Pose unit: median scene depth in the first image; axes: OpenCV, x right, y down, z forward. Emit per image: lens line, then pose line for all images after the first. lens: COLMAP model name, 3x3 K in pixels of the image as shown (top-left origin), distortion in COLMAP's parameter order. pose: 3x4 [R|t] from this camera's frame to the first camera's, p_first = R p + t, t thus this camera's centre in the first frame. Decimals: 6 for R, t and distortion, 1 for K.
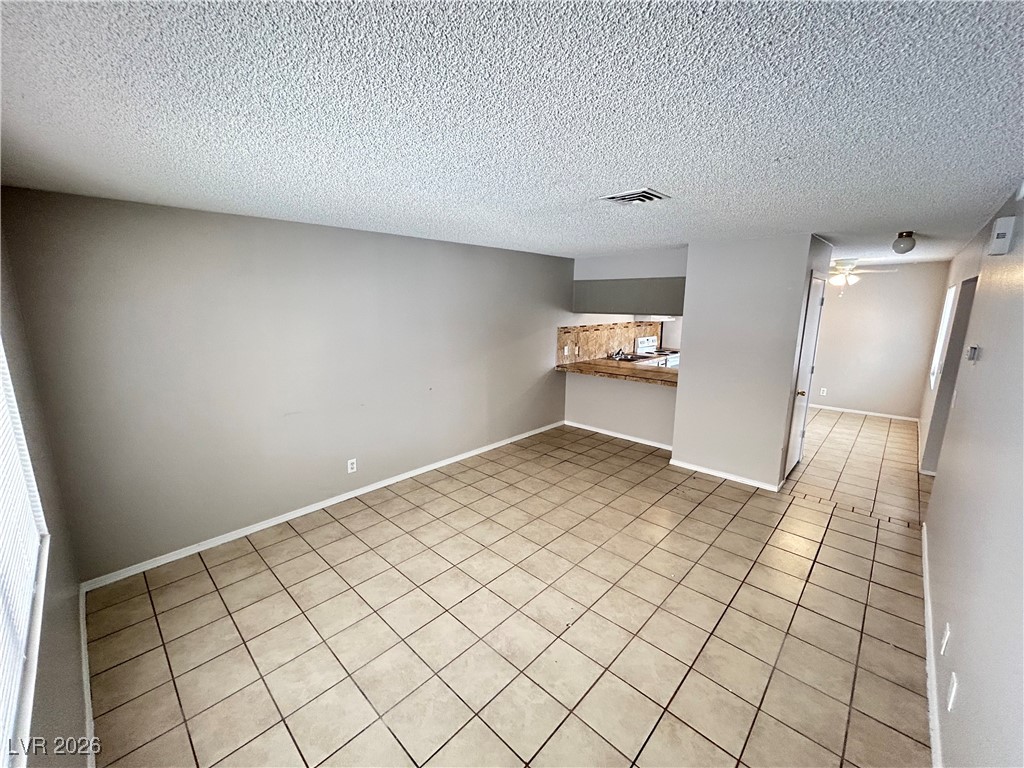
lens RADIAL K [[414.5, 0, 512.0], [0, 414.5, 384.0], [0, 0, 1]] dist [0.000400, 0.000606]
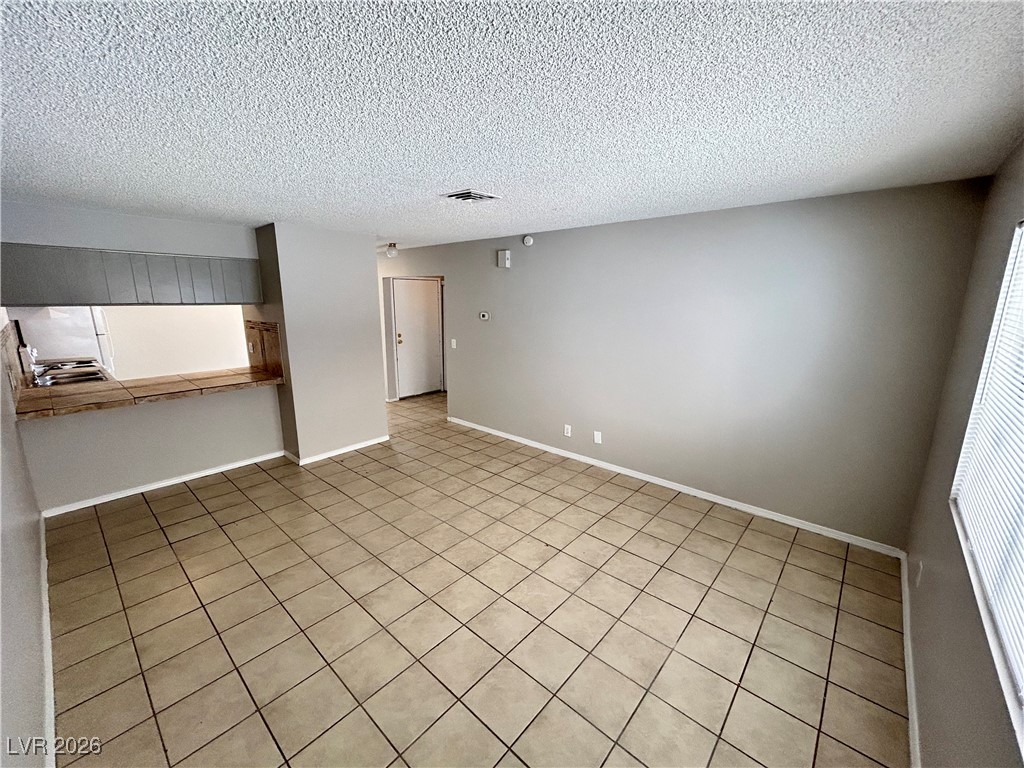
lens RADIAL K [[414.5, 0, 512.0], [0, 414.5, 384.0], [0, 0, 1]] dist [0.000400, 0.000606]
pose [[-0.035237, -0.211409, 0.976762, -0.674454], [0.190804, 0.957968, 0.214224, -0.119515], [-0.980995, 0.193919, 0.006581, 0.687844]]
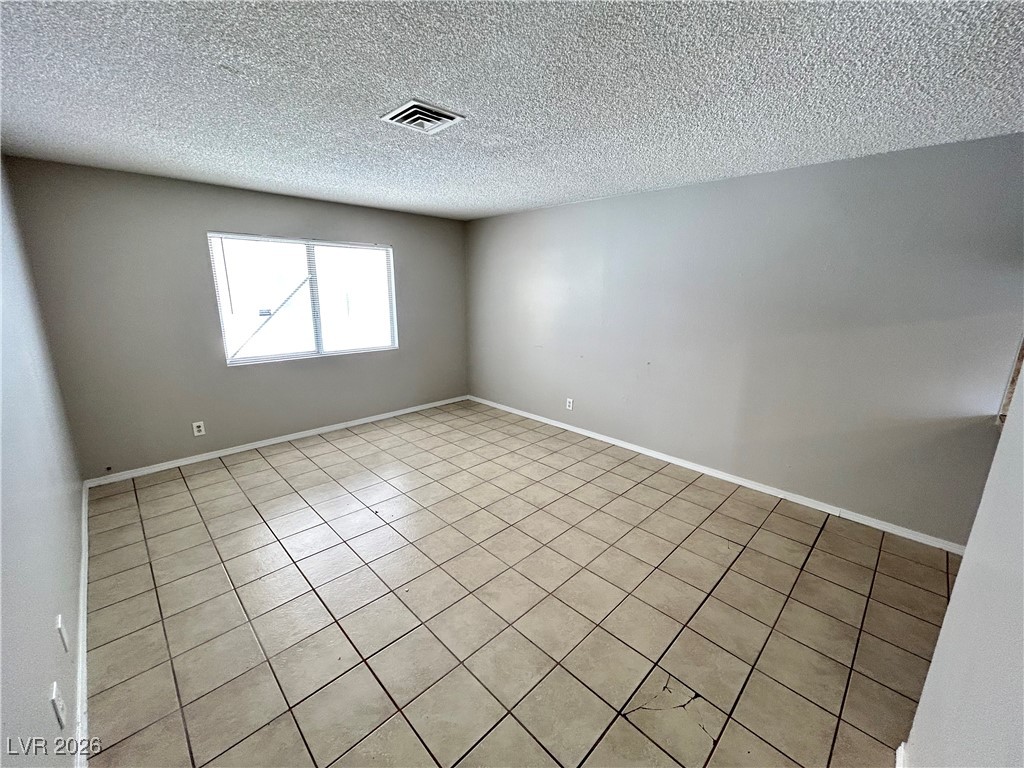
lens RADIAL K [[414.5, 0, 512.0], [0, 414.5, 384.0], [0, 0, 1]] dist [0.000400, 0.000606]
pose [[-0.031325, 0.234270, -0.971667, 0.867923], [-0.207152, 0.949514, 0.235607, -0.119896], [0.977807, 0.208663, 0.018786, 0.892473]]
